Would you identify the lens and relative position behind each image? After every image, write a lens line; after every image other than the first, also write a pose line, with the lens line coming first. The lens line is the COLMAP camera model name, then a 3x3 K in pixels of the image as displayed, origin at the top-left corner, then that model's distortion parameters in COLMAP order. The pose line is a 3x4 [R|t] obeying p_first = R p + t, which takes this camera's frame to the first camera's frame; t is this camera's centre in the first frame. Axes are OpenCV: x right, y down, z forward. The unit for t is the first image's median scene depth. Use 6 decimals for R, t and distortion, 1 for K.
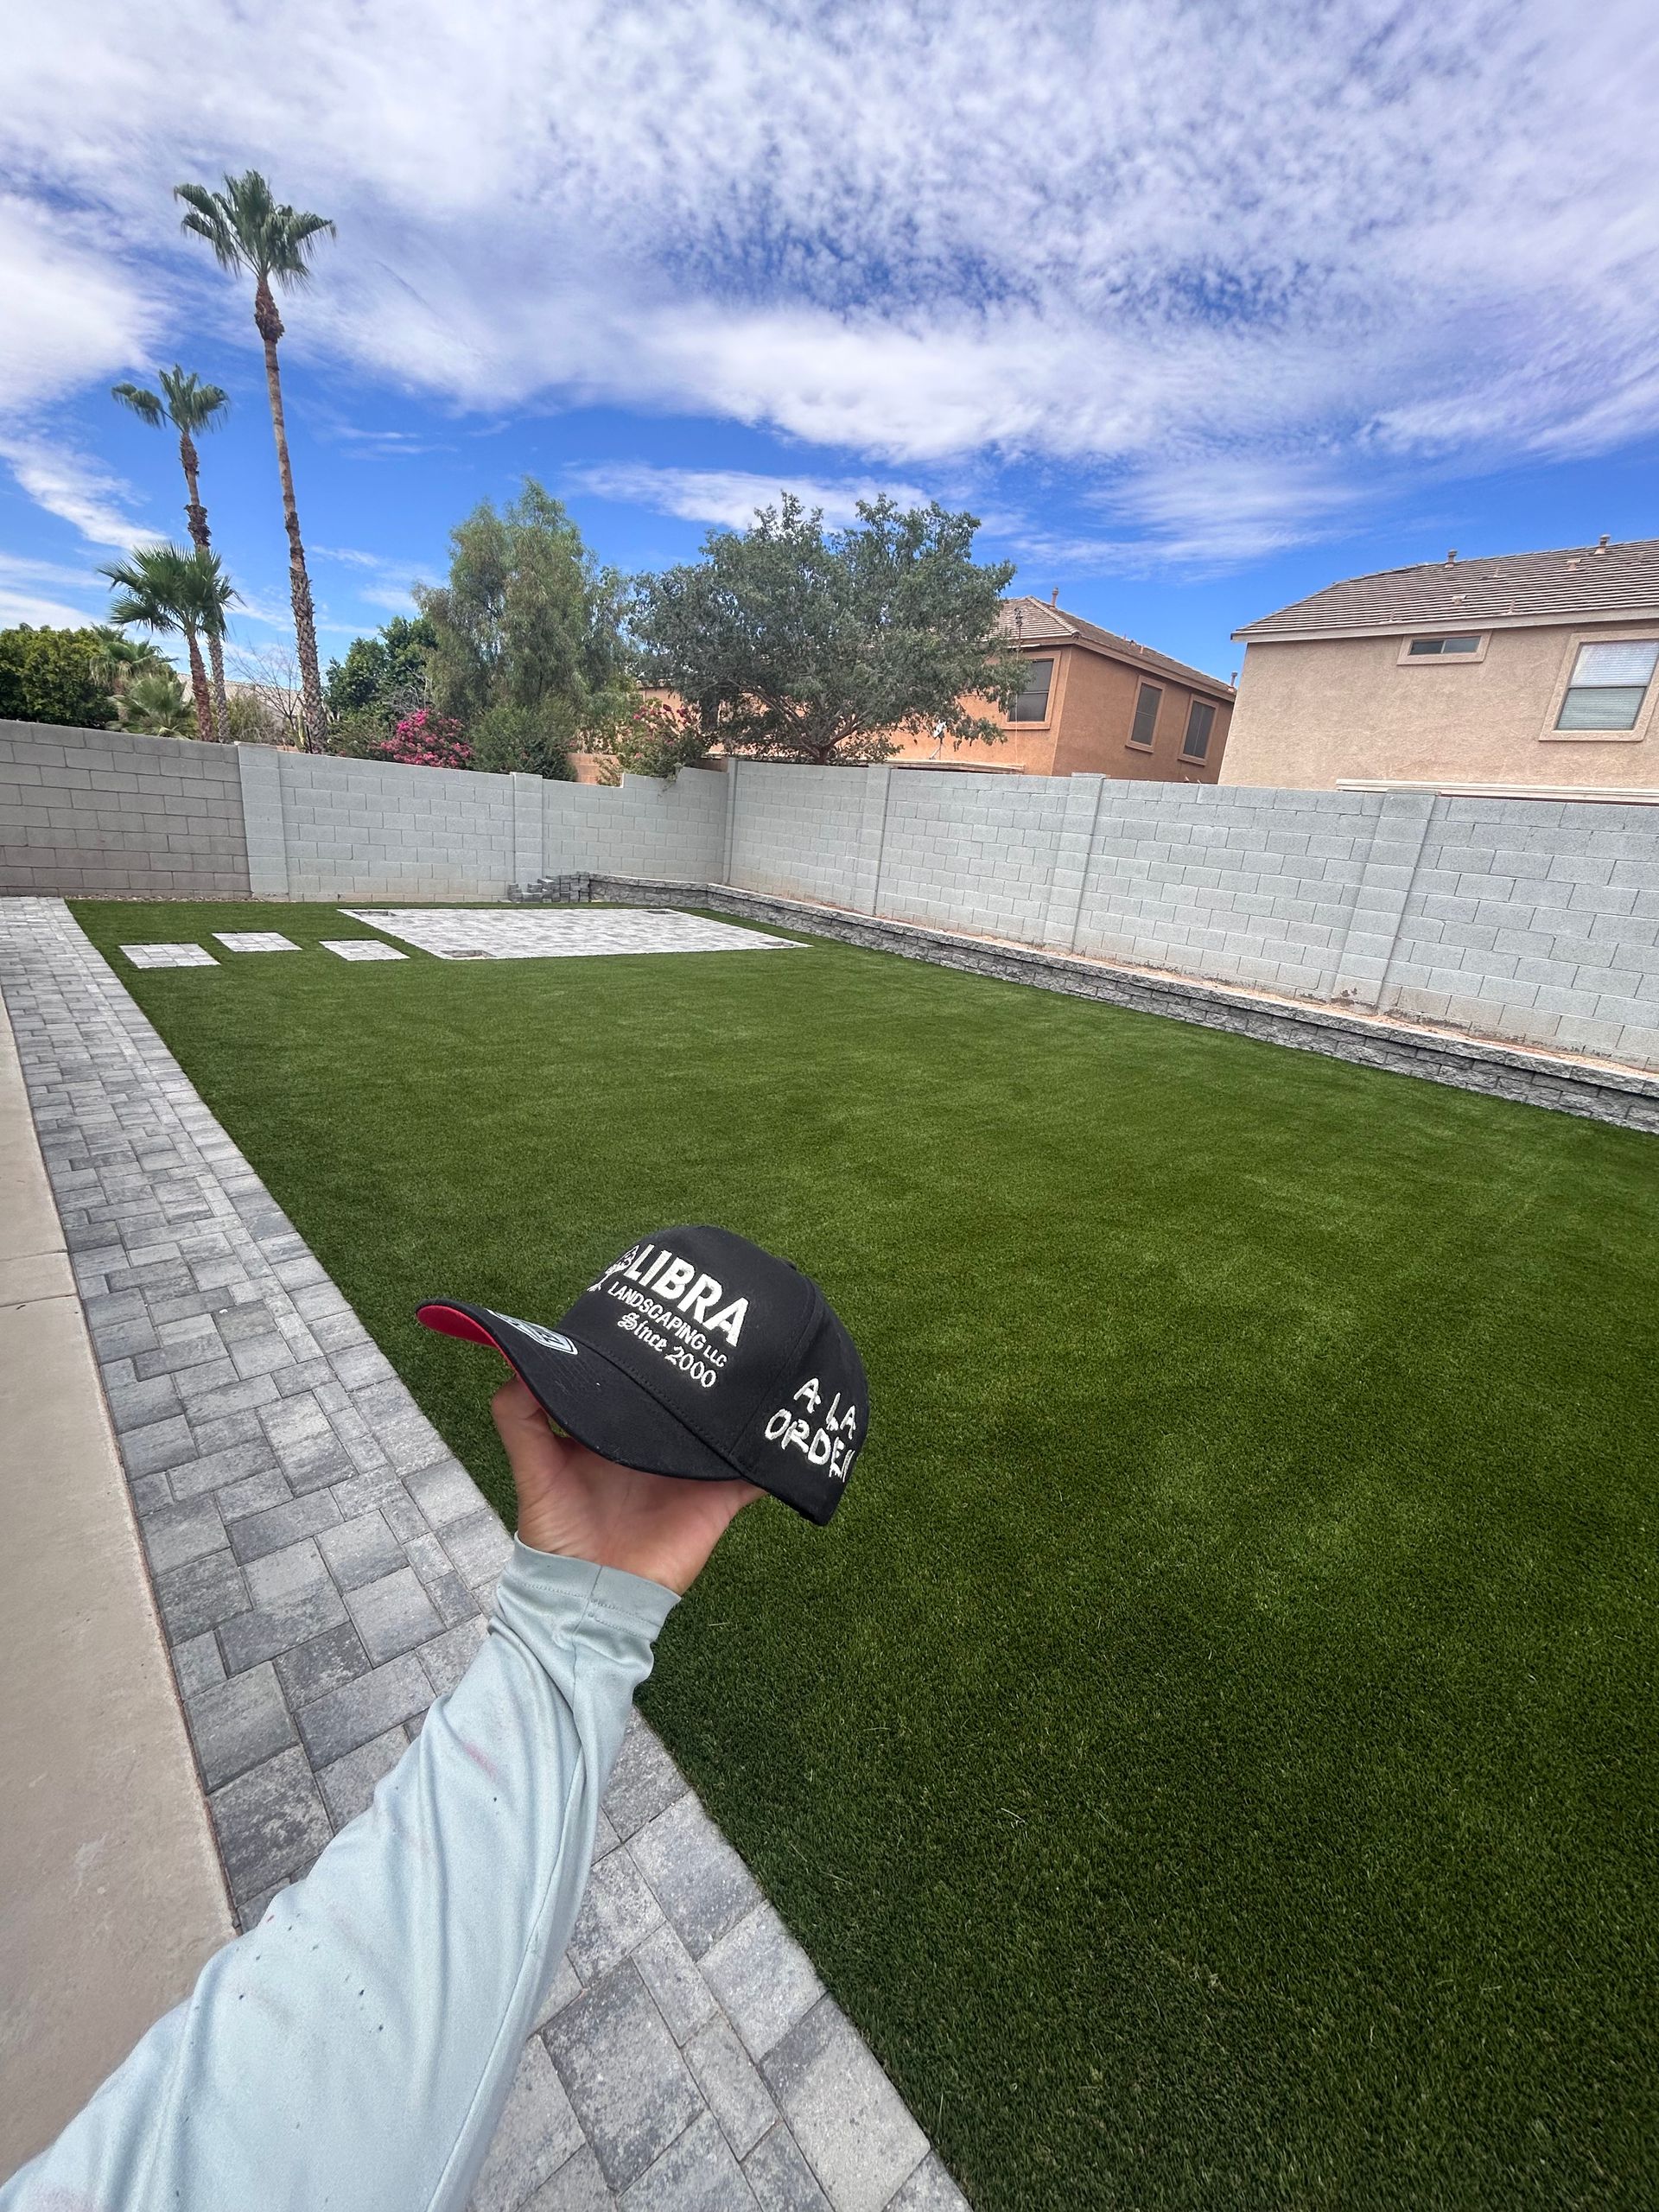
lens RADIAL K [[892.2, 0, 829.5], [0, 892.2, 1106.0], [0, 0, 1]] dist [0.013162, 0.000176]
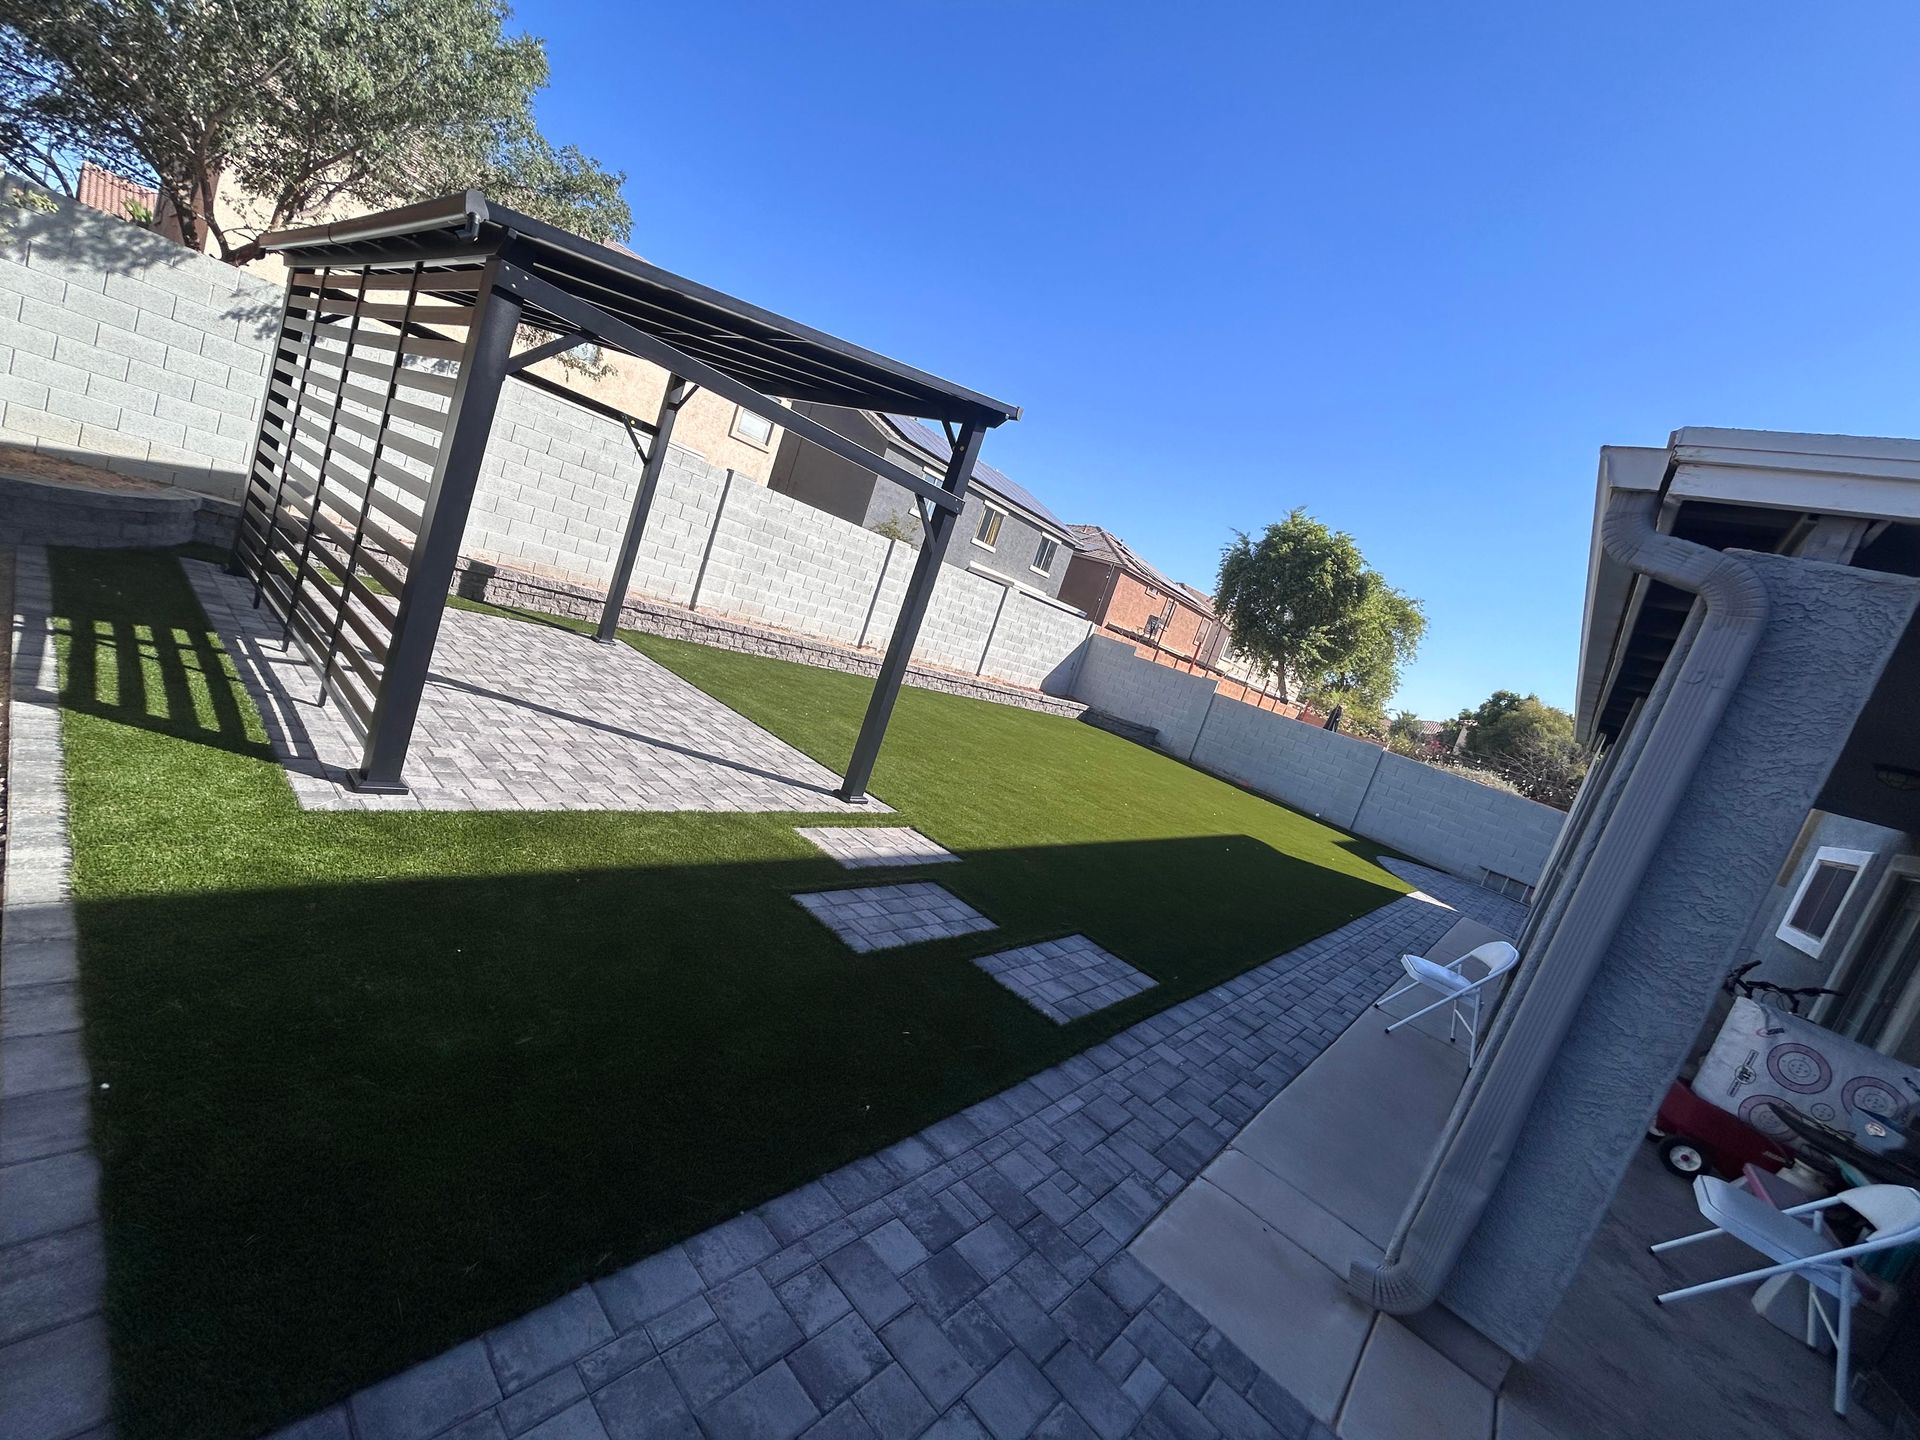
lens RADIAL K [[770.9, 0, 960.0], [0, 770.9, 720.0], [0, 0, 1]] dist [0.006262, 0.000174]
pose [[-0.078962, -0.263093, 0.961534, -0.878993], [-0.020135, 0.964770, 0.262325, -0.344590], [-0.996674, 0.001353, -0.081477, 0.825645]]
